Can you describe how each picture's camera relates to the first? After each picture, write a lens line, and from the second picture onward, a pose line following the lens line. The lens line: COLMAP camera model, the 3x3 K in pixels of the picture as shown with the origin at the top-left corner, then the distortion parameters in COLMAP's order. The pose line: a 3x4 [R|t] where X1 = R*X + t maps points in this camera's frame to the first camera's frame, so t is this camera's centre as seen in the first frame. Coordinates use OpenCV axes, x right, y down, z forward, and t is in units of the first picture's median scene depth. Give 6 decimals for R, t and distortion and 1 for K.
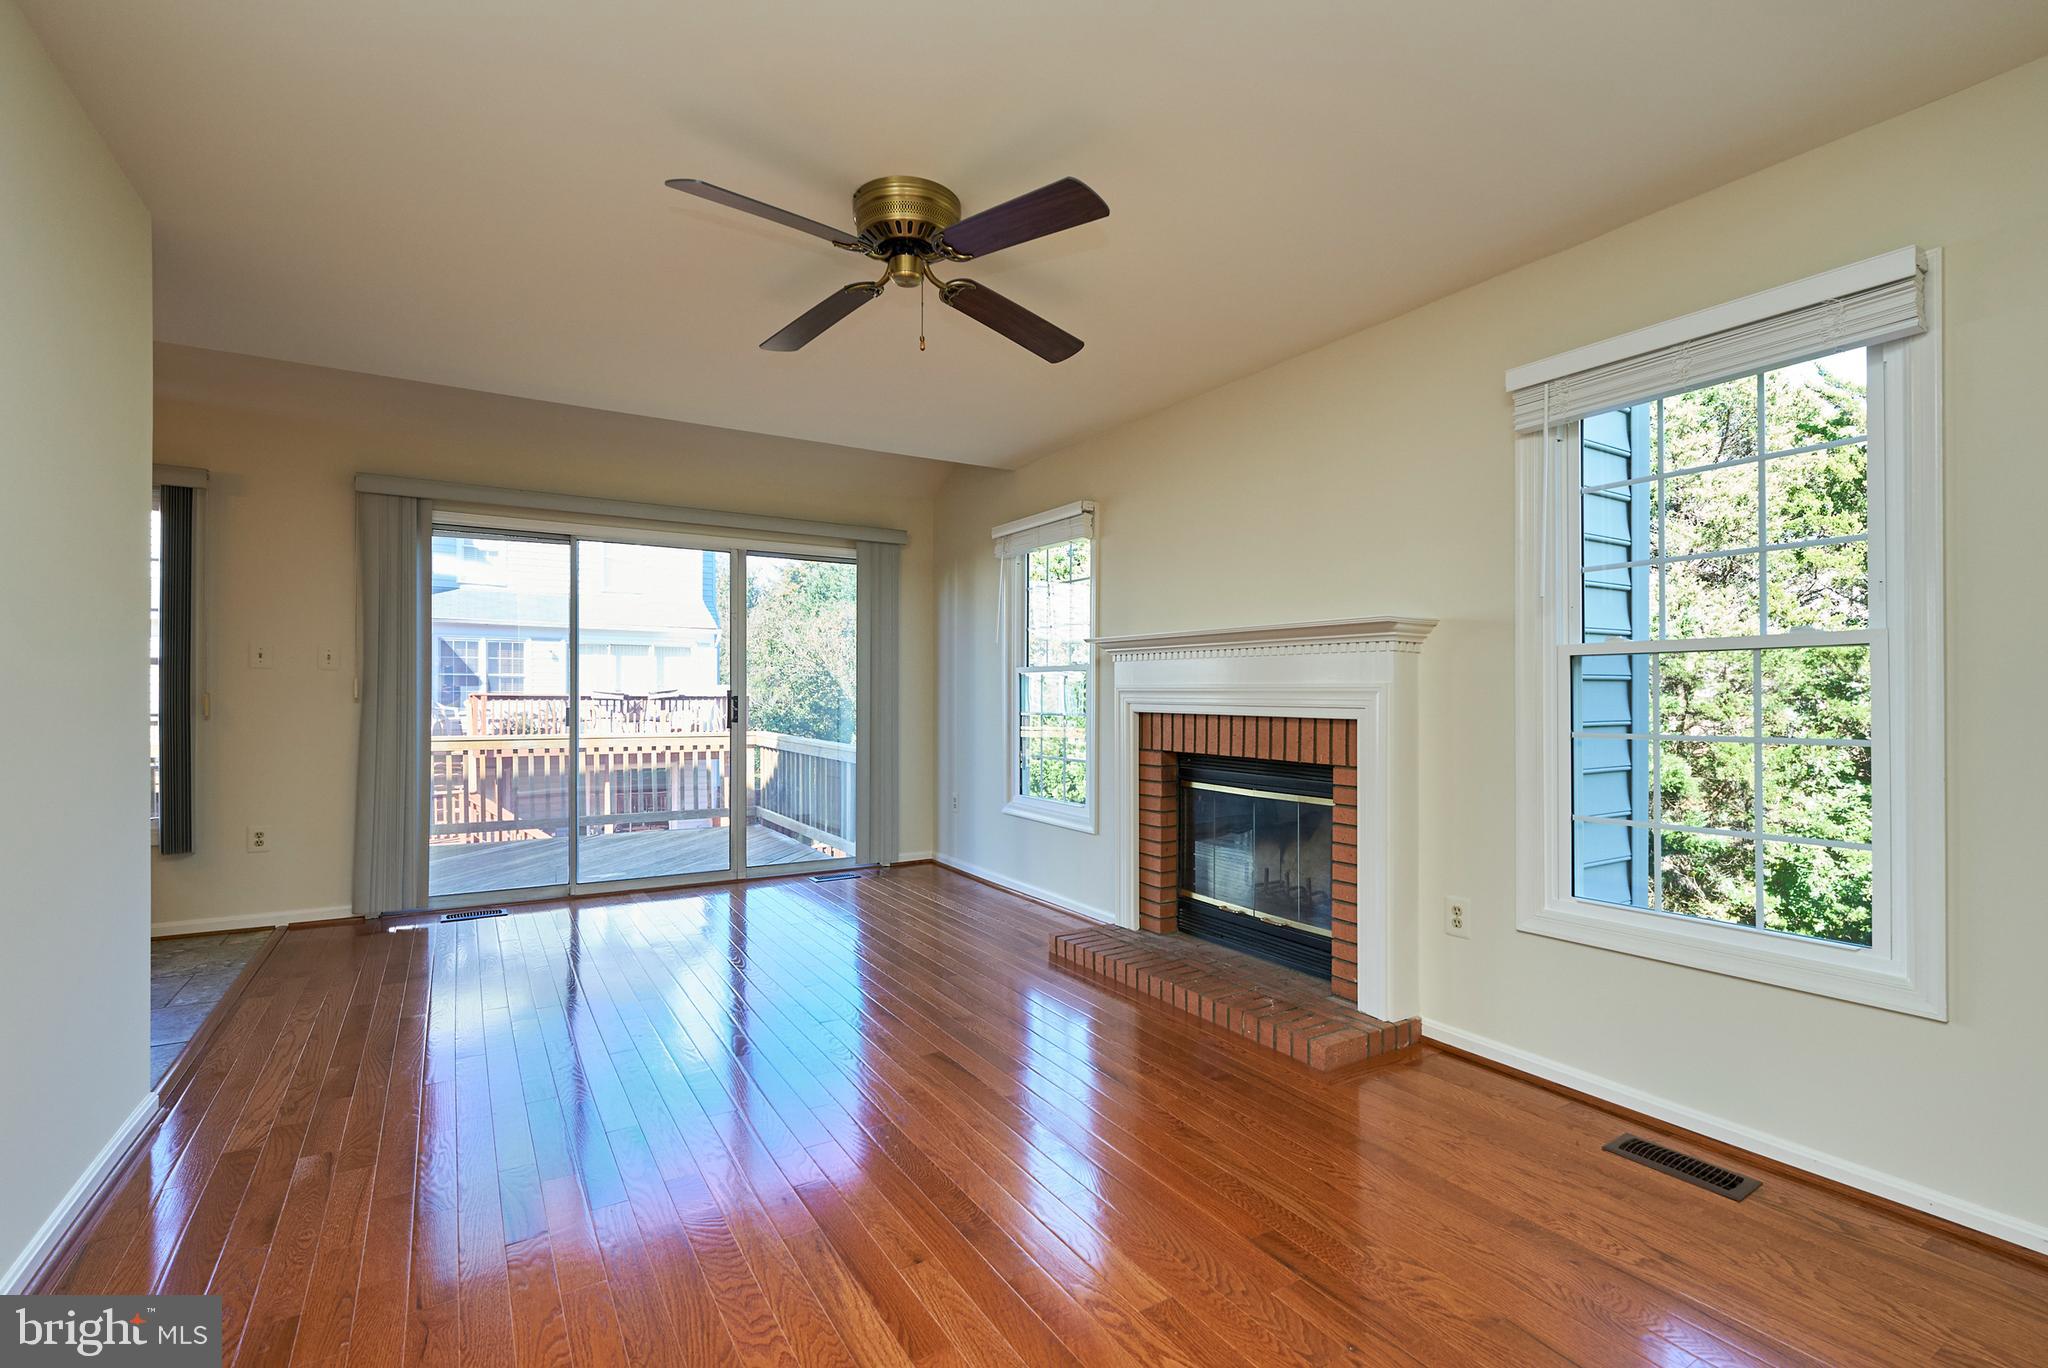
lens RADIAL K [[926.0, 0, 1024.0], [0, 926.0, 684.0], [0, 0, 1]] dist [-0.000760, -0.000062]
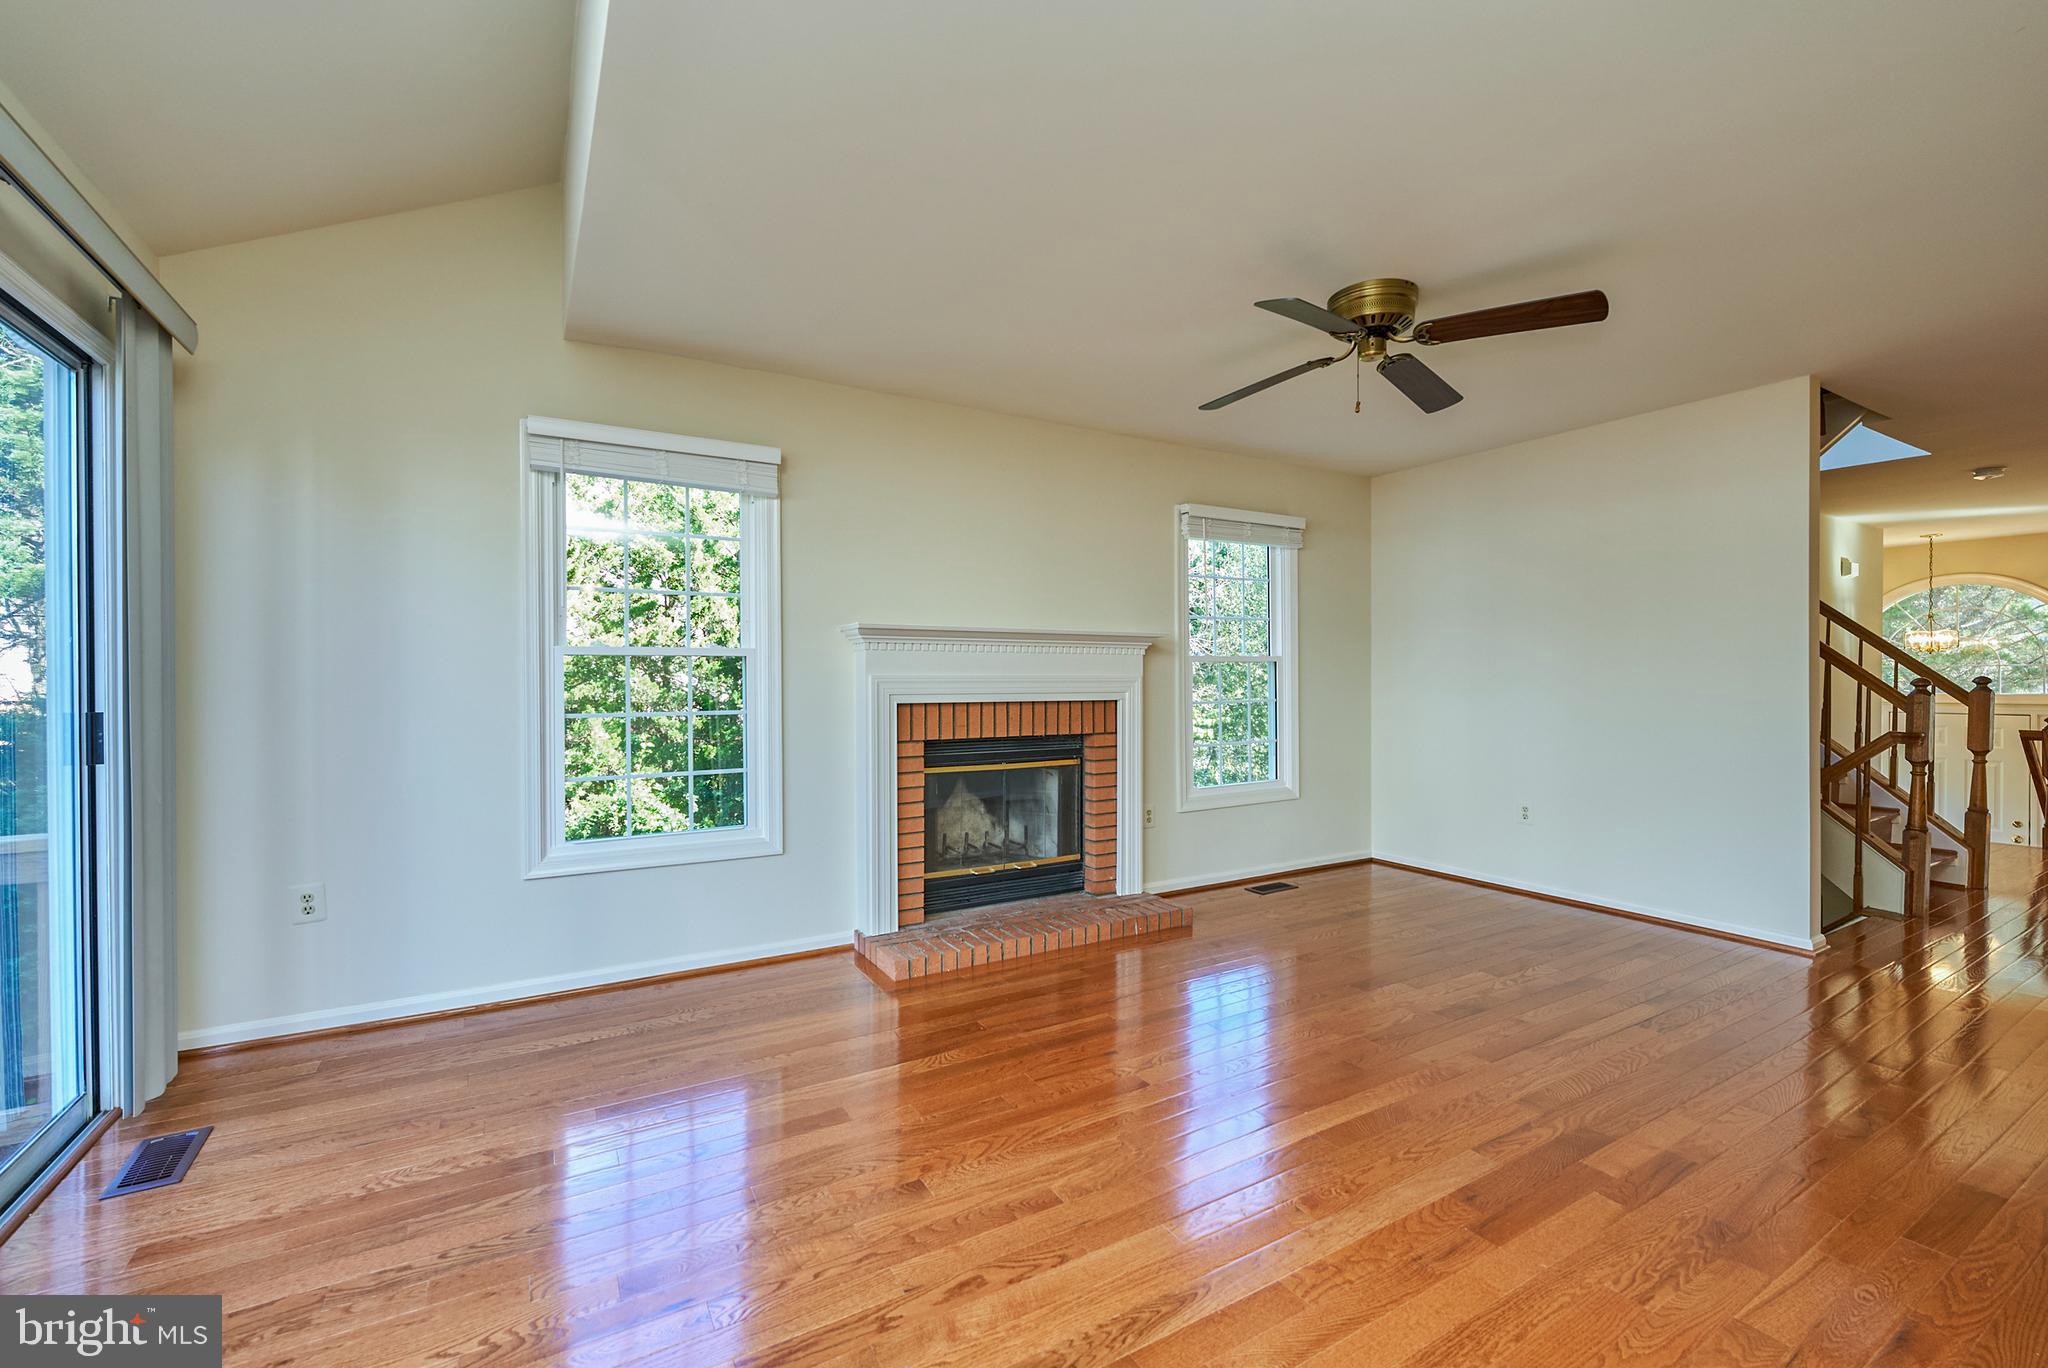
lens RADIAL K [[866.4, 0, 1024.0], [0, 866.4, 684.0], [0, 0, 1]] dist [0.001443, 0.000080]
pose [[0.015831, -0.014872, 0.999764, -0.890488], [-0.009367, 0.999843, 0.015022, -0.005250], [-0.999831, -0.009602, 0.015689, 0.986391]]
